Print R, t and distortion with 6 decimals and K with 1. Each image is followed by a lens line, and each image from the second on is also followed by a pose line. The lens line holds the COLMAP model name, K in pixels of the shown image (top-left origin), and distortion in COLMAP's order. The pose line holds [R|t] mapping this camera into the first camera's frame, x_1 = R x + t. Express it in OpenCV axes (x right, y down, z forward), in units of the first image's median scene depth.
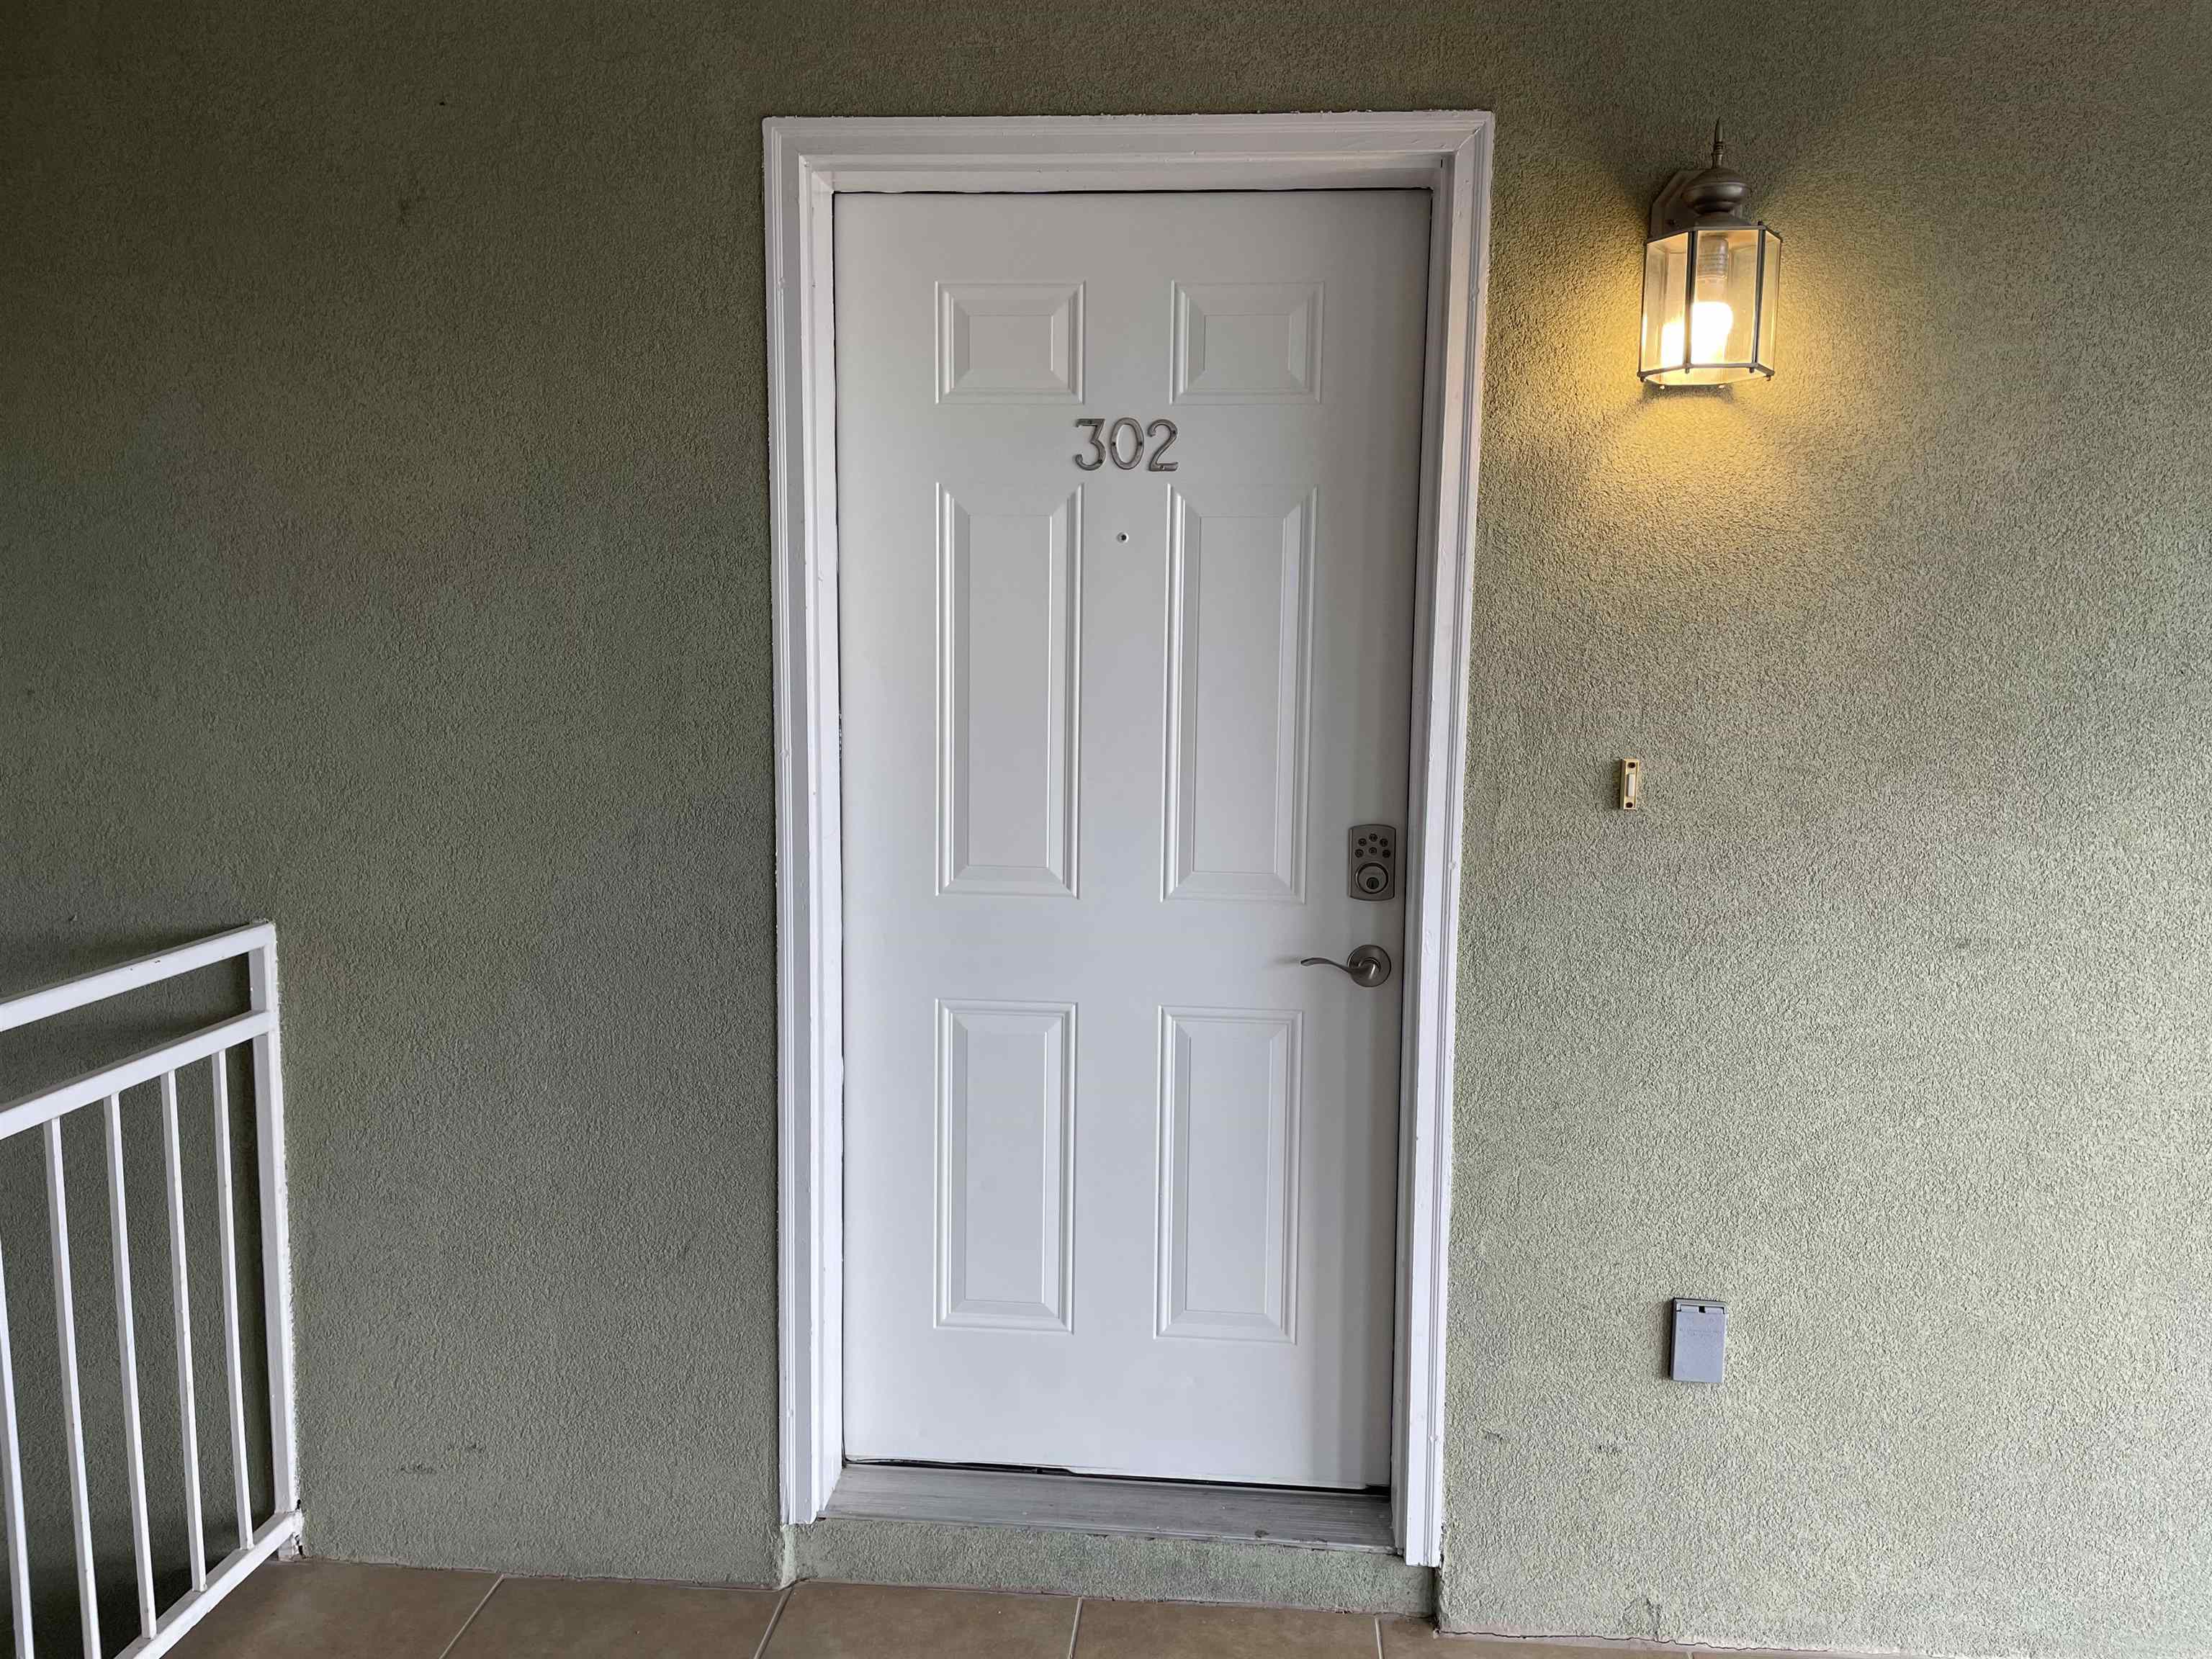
lens RADIAL K [[1693.8, 0, 1106.5], [0, 1693.8, 828.8], [0, 0, 1]] dist [0.103154, -0.133256]
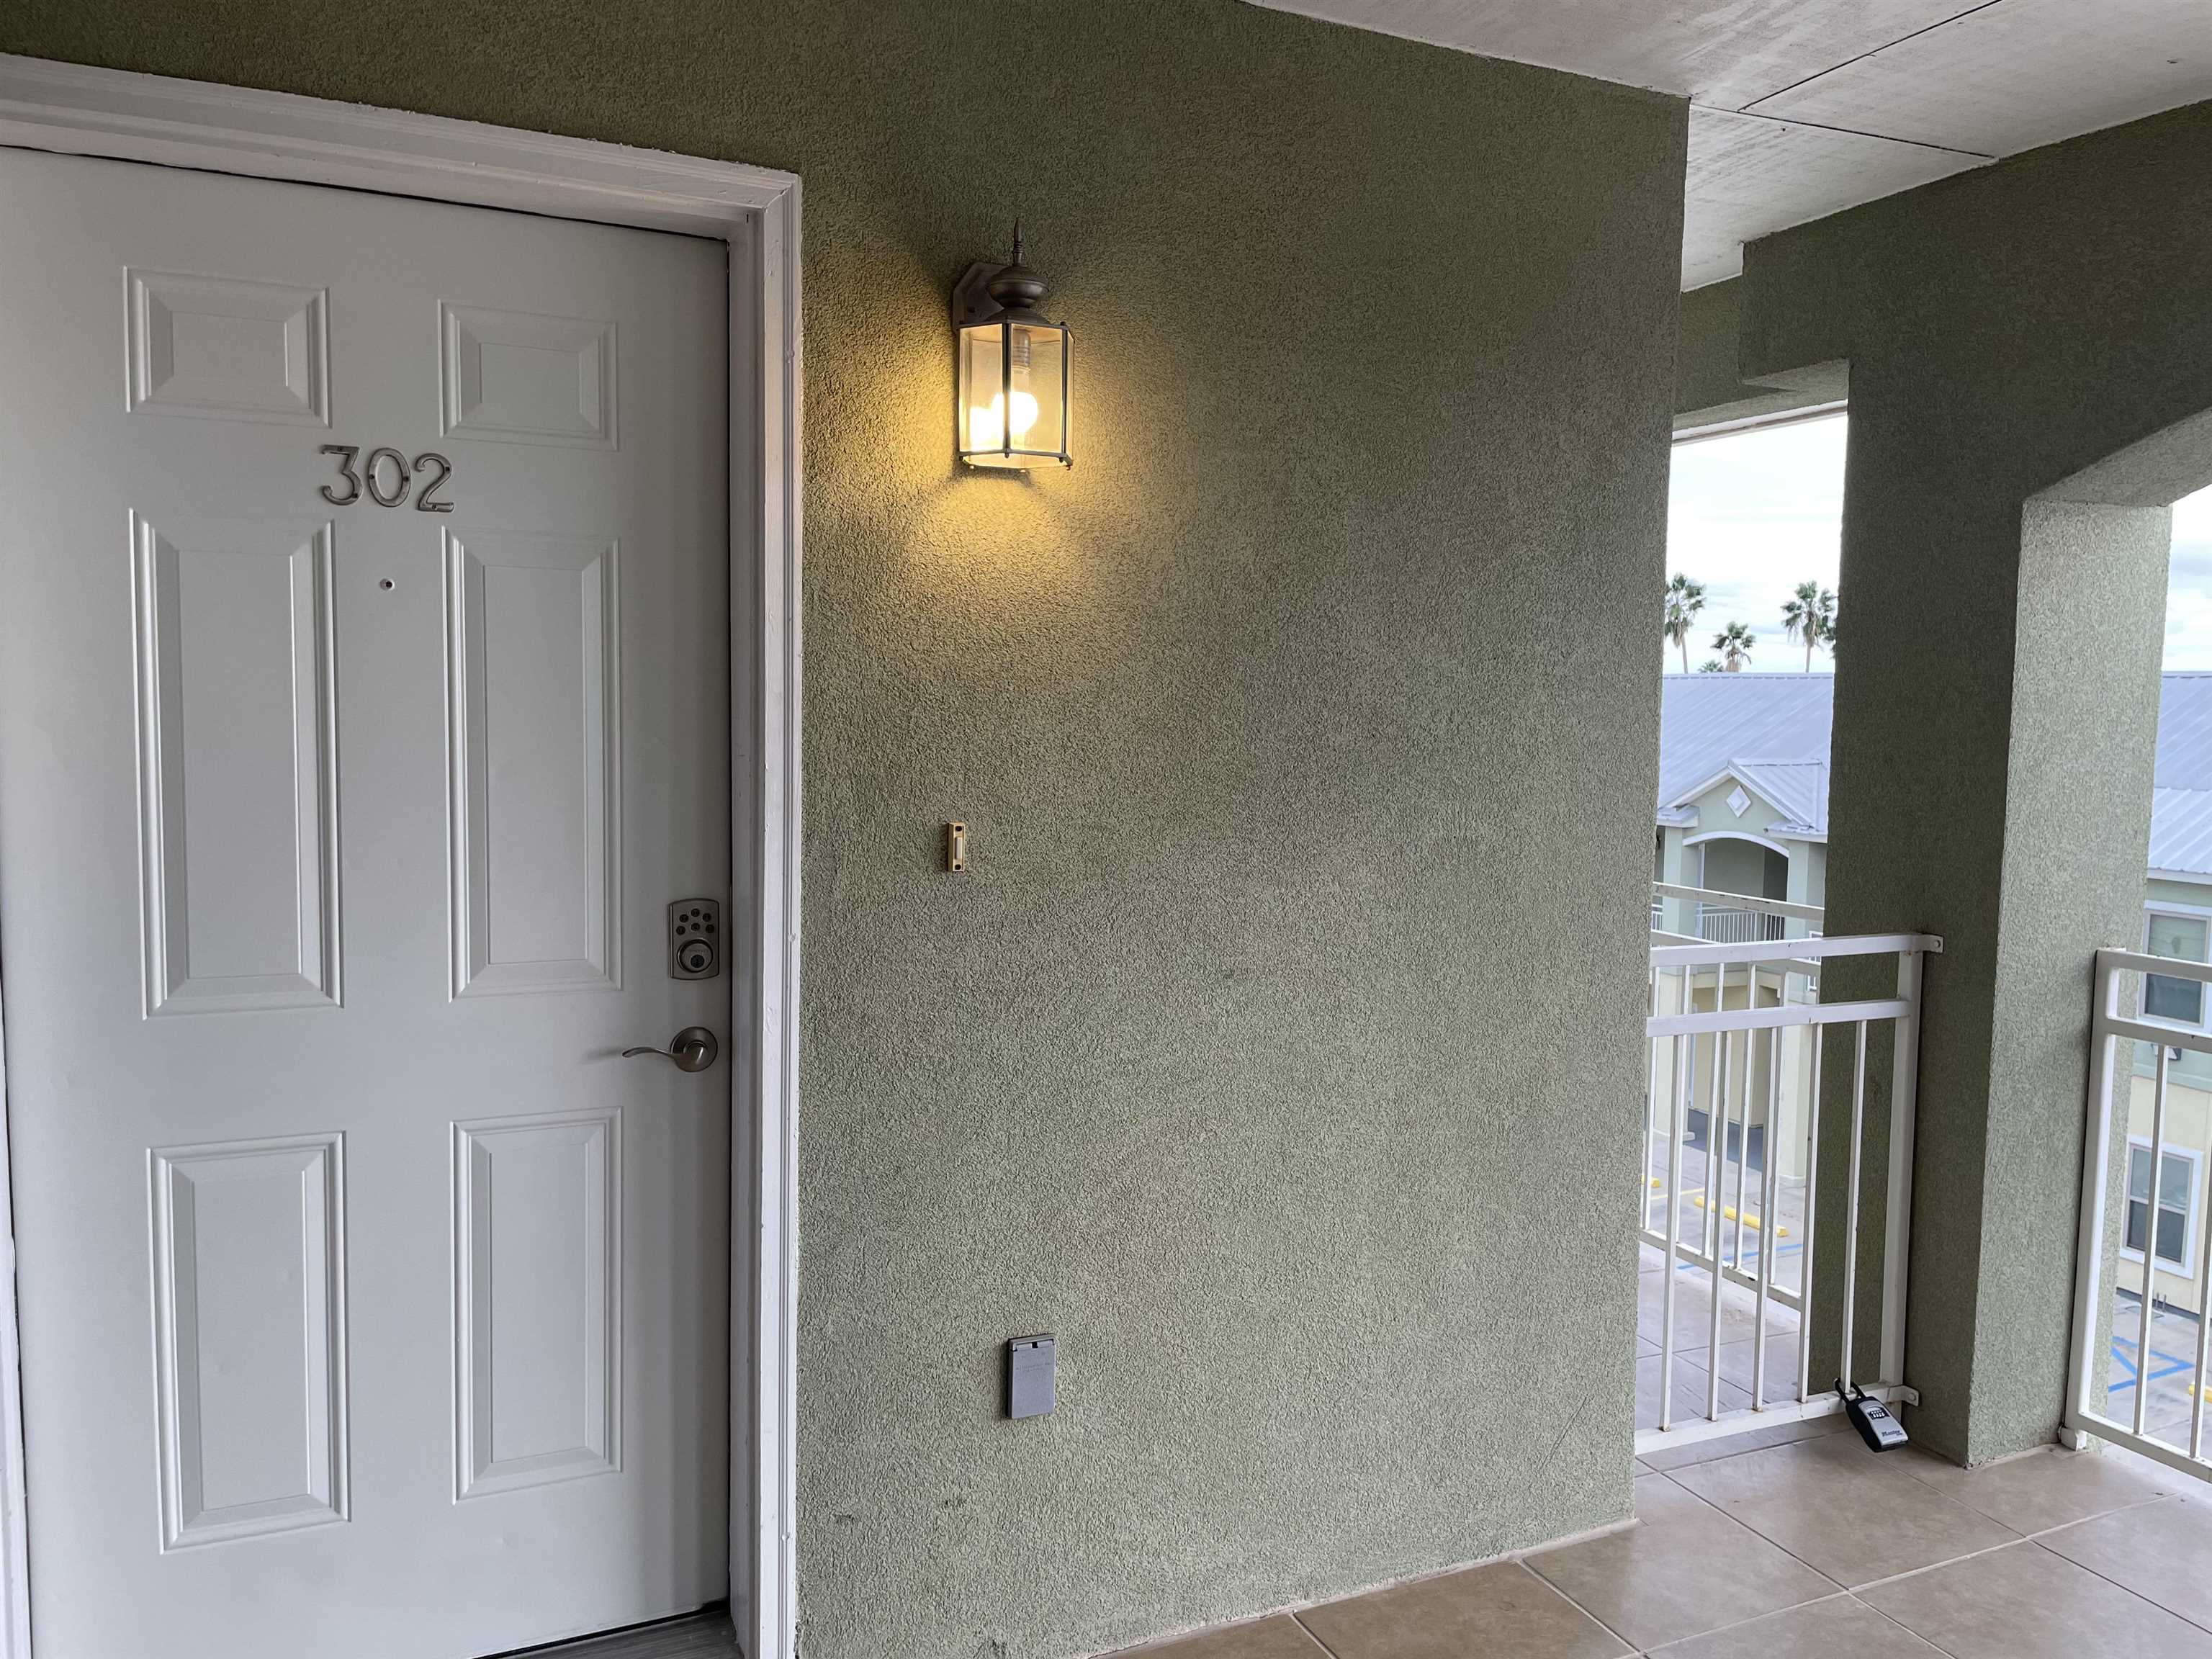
lens RADIAL K [[1693.8, 0, 1119.5], [0, 1693.8, 823.7], [0, 0, 1]] dist [0.103154, -0.133256]
pose [[0.862545, -0.037633, 0.504580, -0.123038], [0.049105, 0.998749, -0.009452, -0.025267], [-0.503593, 0.032930, 0.863313, 0.065665]]
